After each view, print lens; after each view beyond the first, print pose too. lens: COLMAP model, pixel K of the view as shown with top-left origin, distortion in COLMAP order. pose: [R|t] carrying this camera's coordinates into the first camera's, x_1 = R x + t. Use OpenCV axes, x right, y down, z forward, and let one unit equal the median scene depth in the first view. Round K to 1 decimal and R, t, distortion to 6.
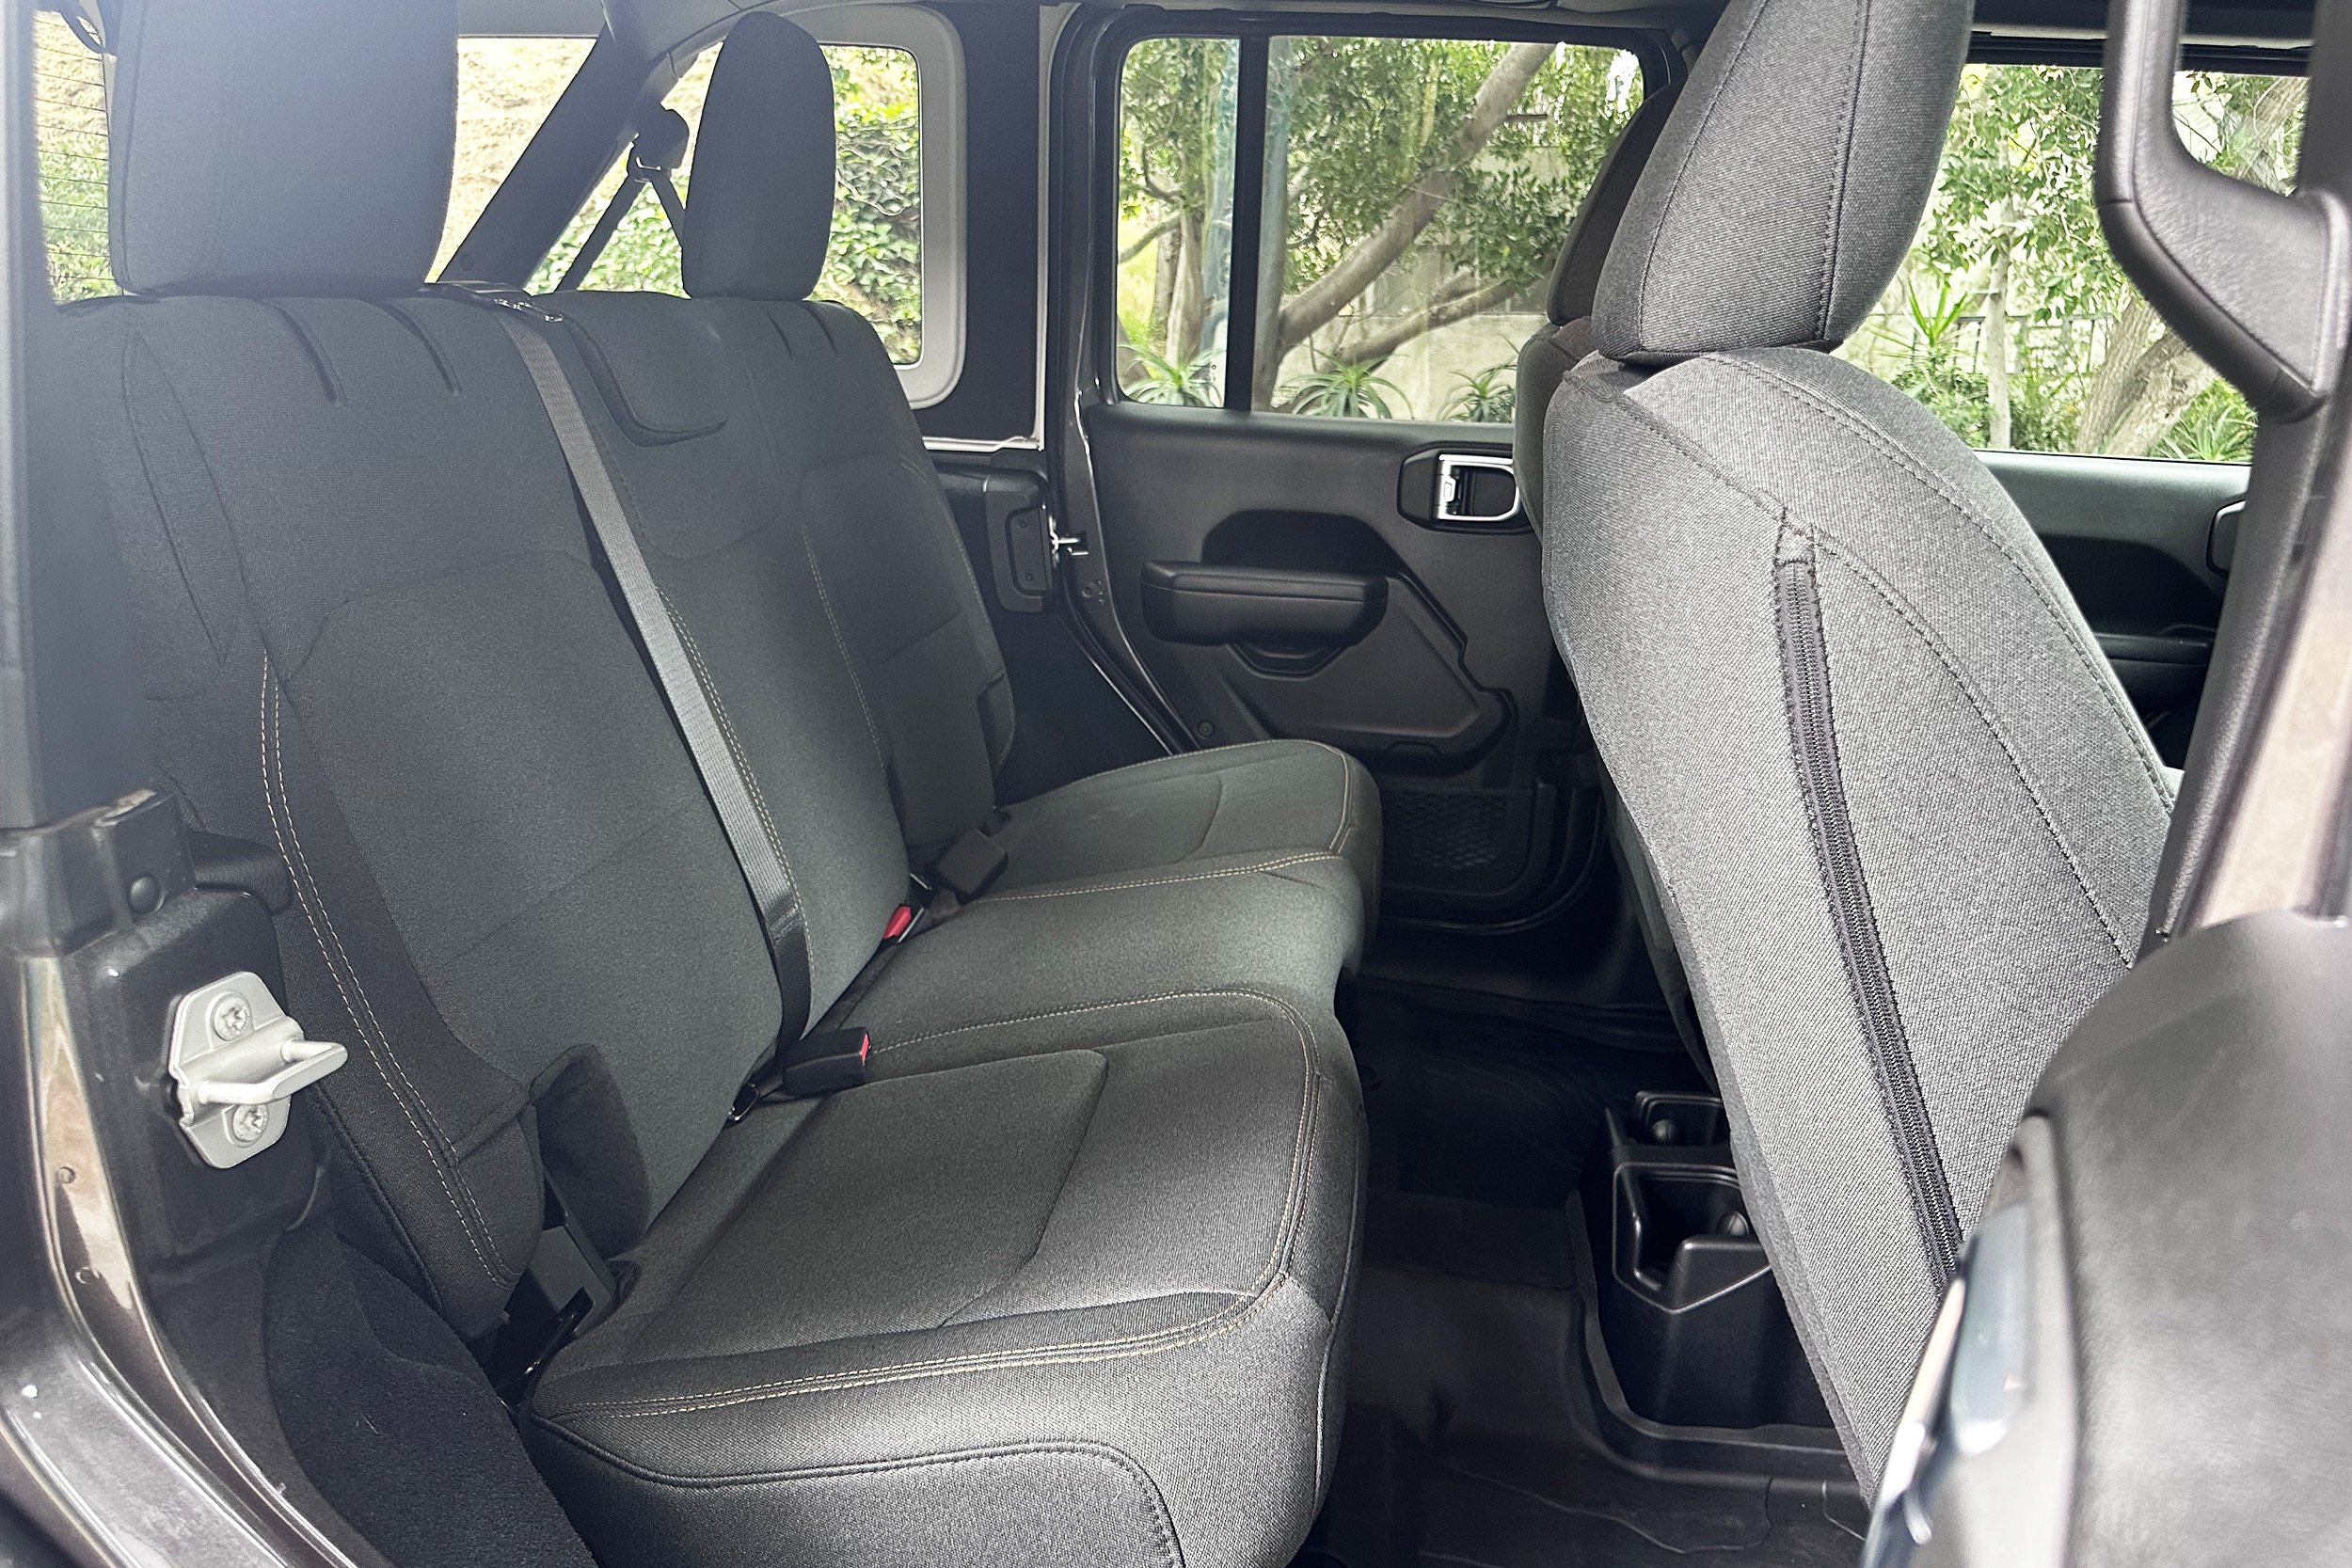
lens RADIAL K [[1647.3, 0, 1170.2], [0, 1647.3, 797.9], [0, 0, 1]] dist [0.052637, -0.080420]
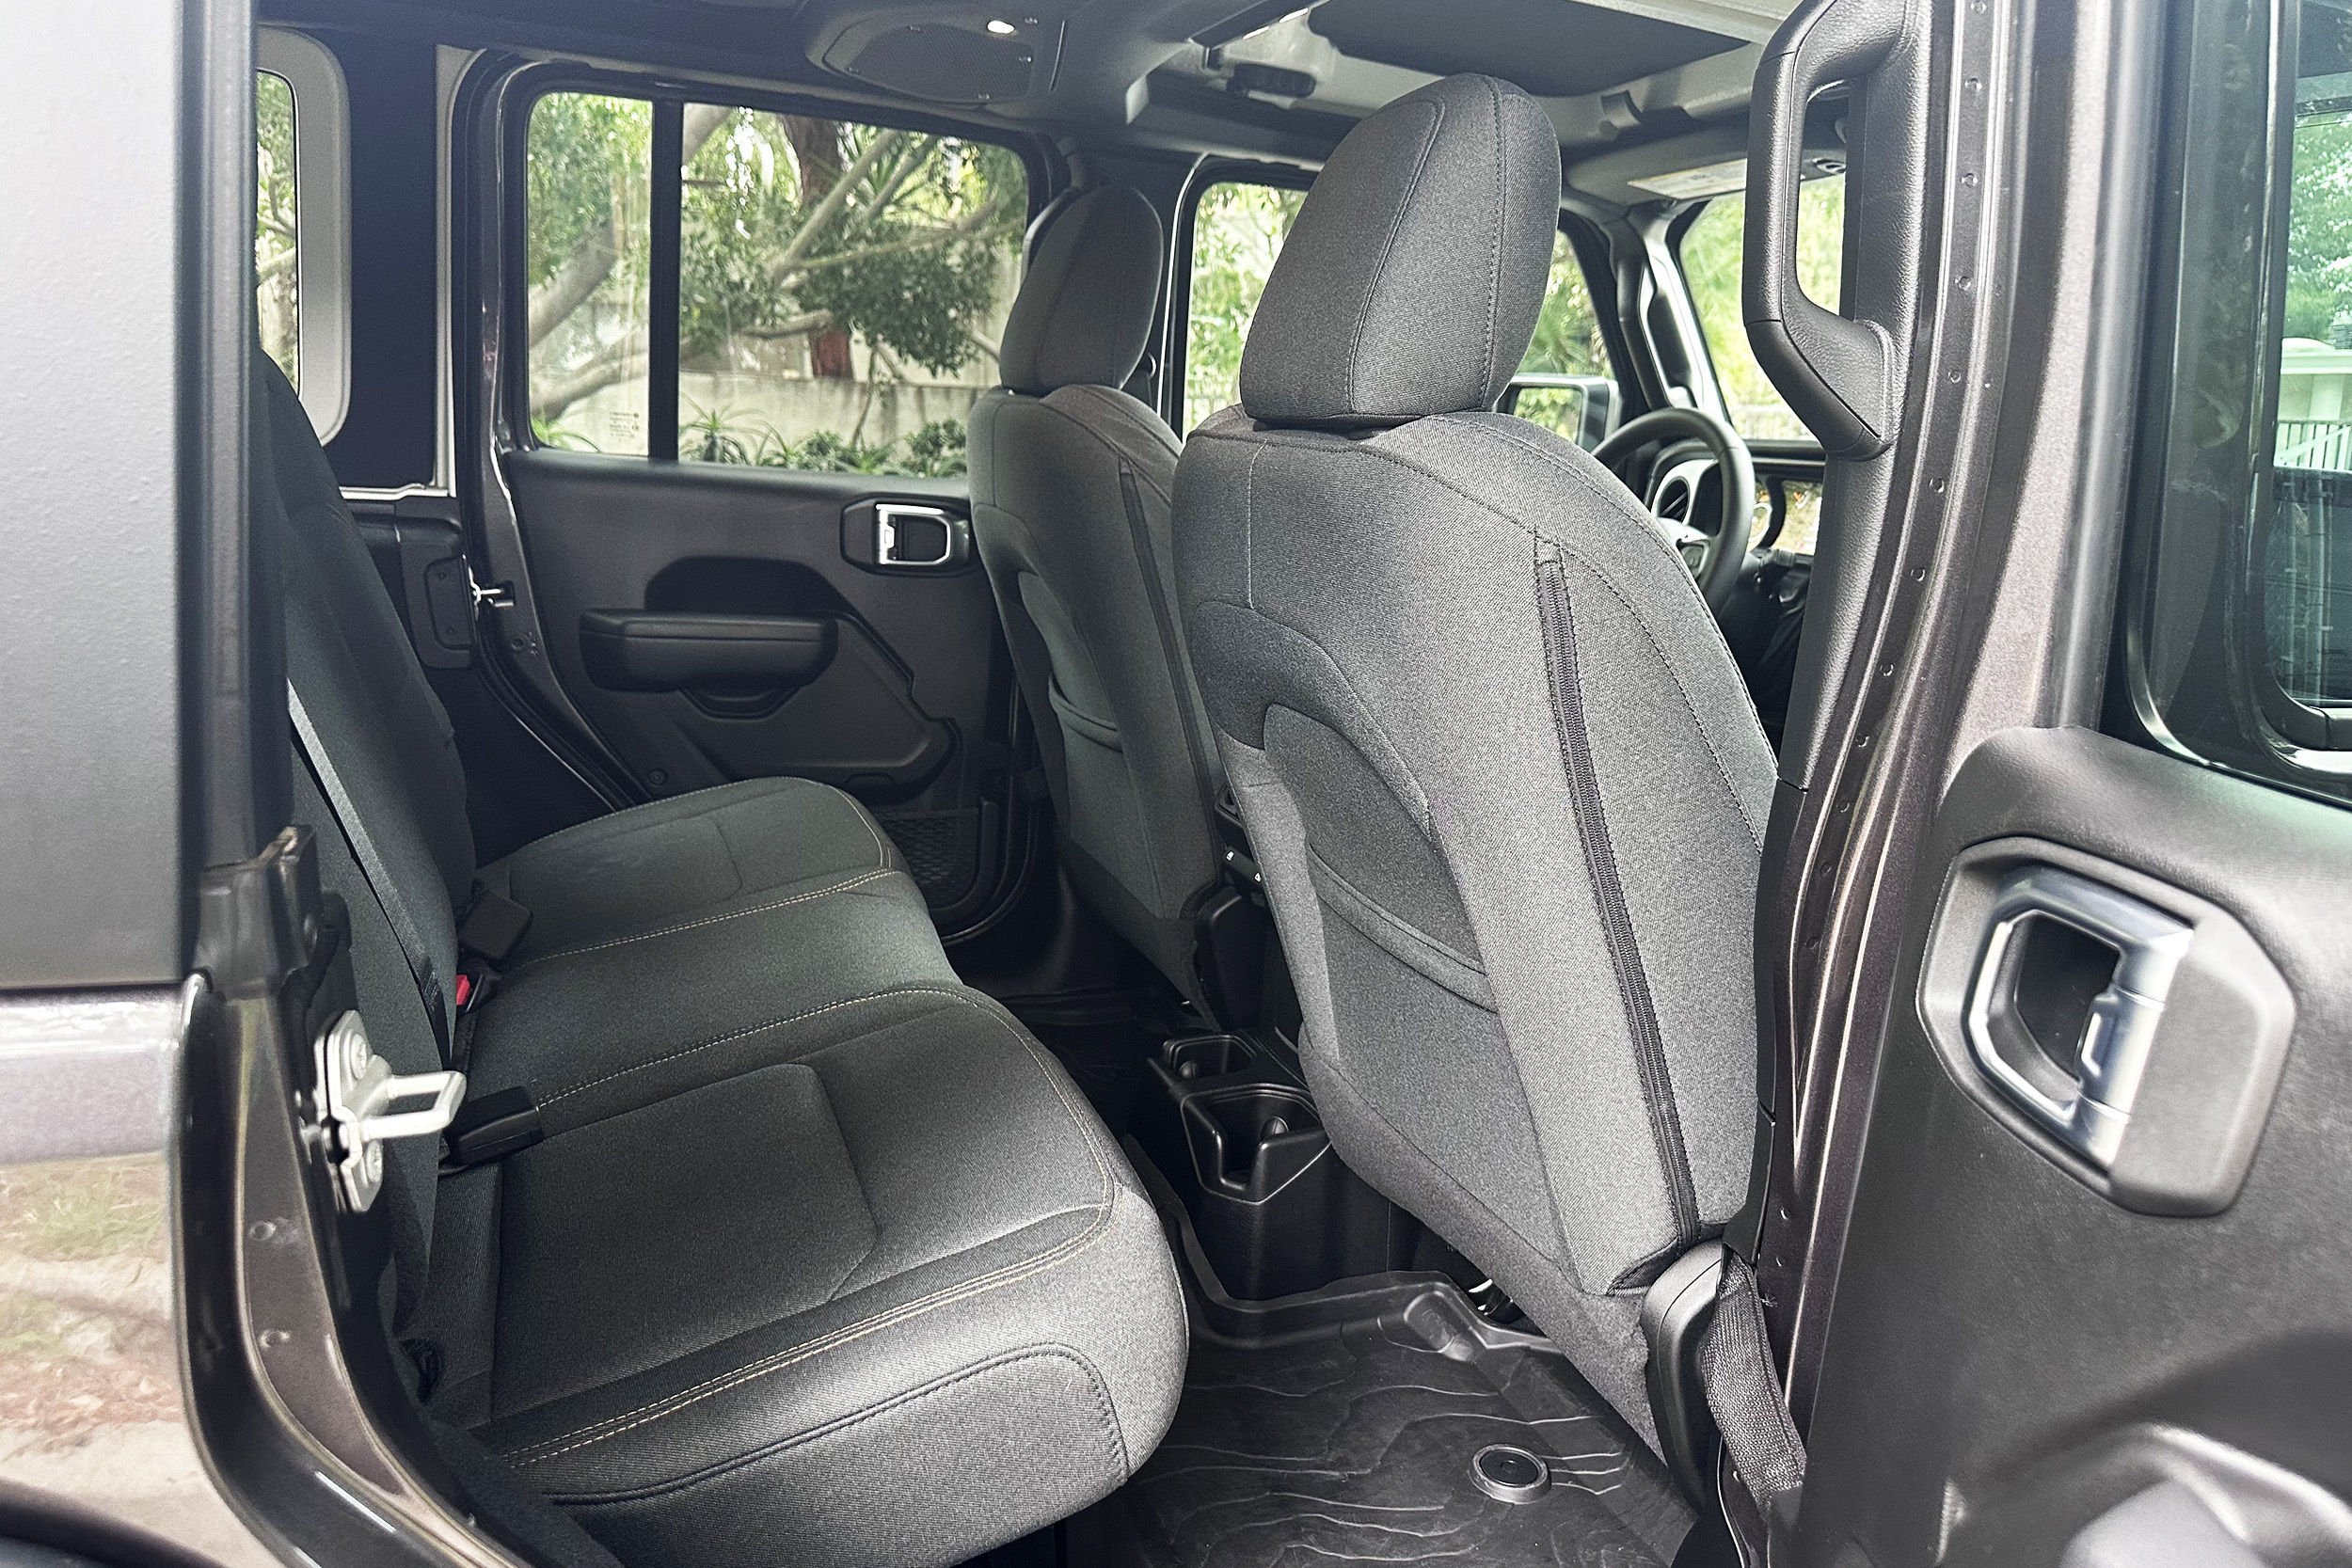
lens RADIAL K [[1647.3, 0, 1163.2], [0, 1647.3, 805.7], [0, 0, 1]] dist [0.052637, -0.080420]
pose [[0.876338, -0.087213, 0.473735, -0.202377], [0.102112, 0.994756, -0.005761, 0.013489], [-0.470749, 0.053423, 0.880648, -0.029200]]
